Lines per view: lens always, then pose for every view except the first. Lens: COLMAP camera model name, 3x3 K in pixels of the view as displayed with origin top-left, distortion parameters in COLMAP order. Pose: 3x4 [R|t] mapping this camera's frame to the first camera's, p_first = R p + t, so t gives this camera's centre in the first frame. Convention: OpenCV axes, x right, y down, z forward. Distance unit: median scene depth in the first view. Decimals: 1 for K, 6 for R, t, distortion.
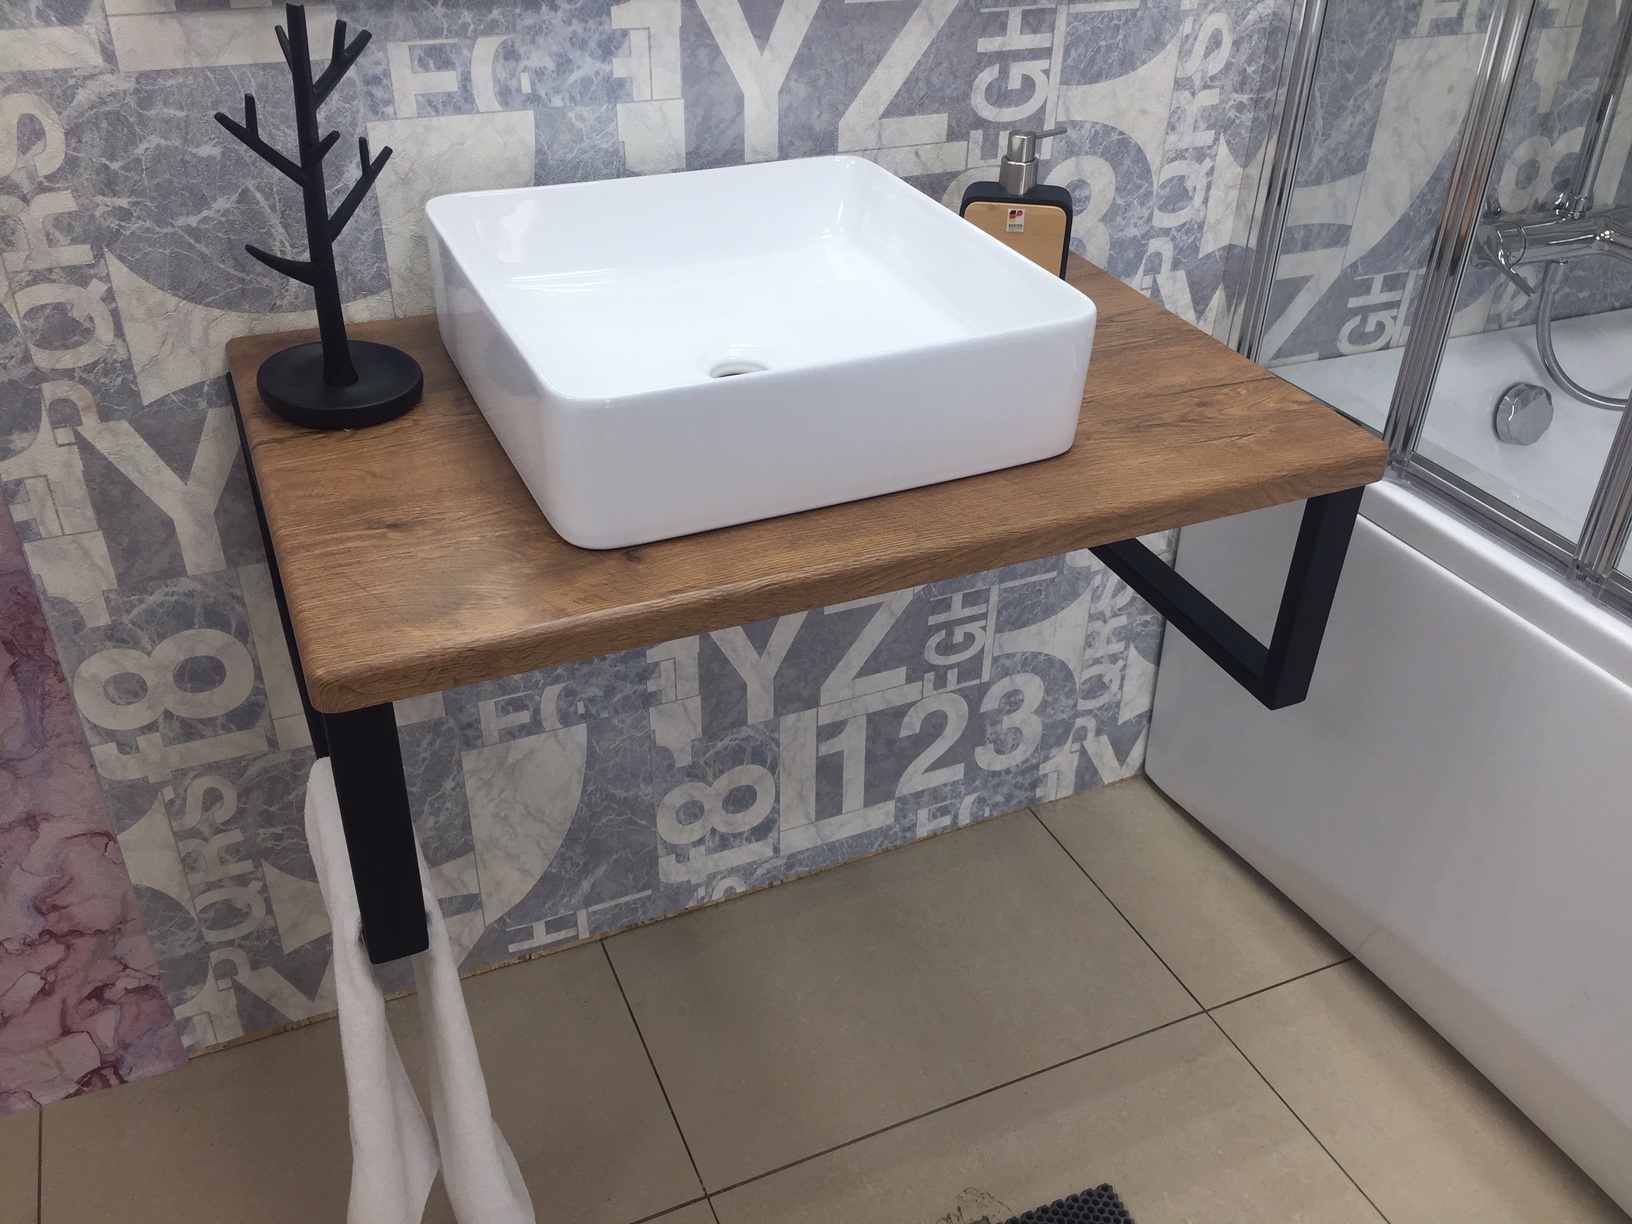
lens RADIAL K [[1397.3, 0, 819.6], [0, 1397.3, 619.8], [0, 0, 1]] dist [0.083882, -0.122392]
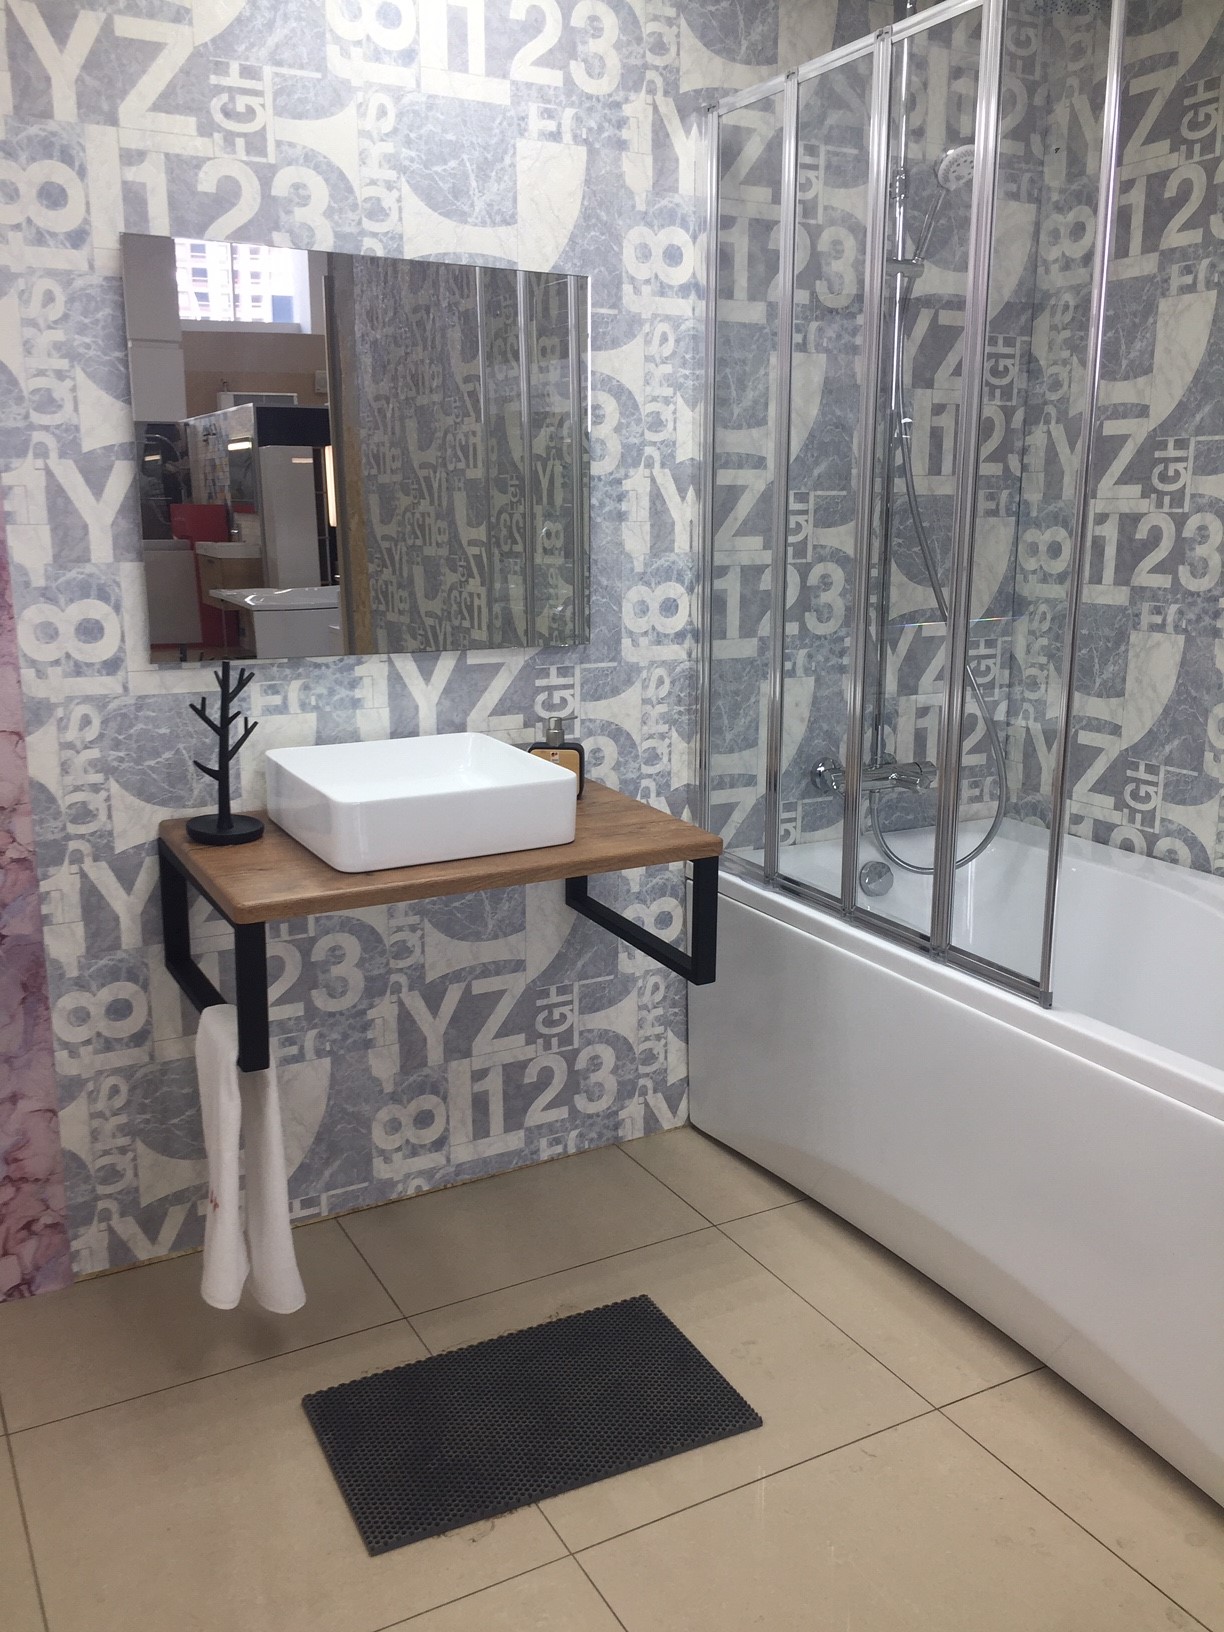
lens RADIAL K [[1397.3, 0, 628.5], [0, 1397.3, 814.8], [0, 0, 1]] dist [0.083882, -0.122392]
pose [[0.995747, -0.035794, 0.084889, 0.060417], [0.062274, 0.940557, -0.333879, 0.403313], [-0.067892, 0.337746, 0.938786, -0.743931]]
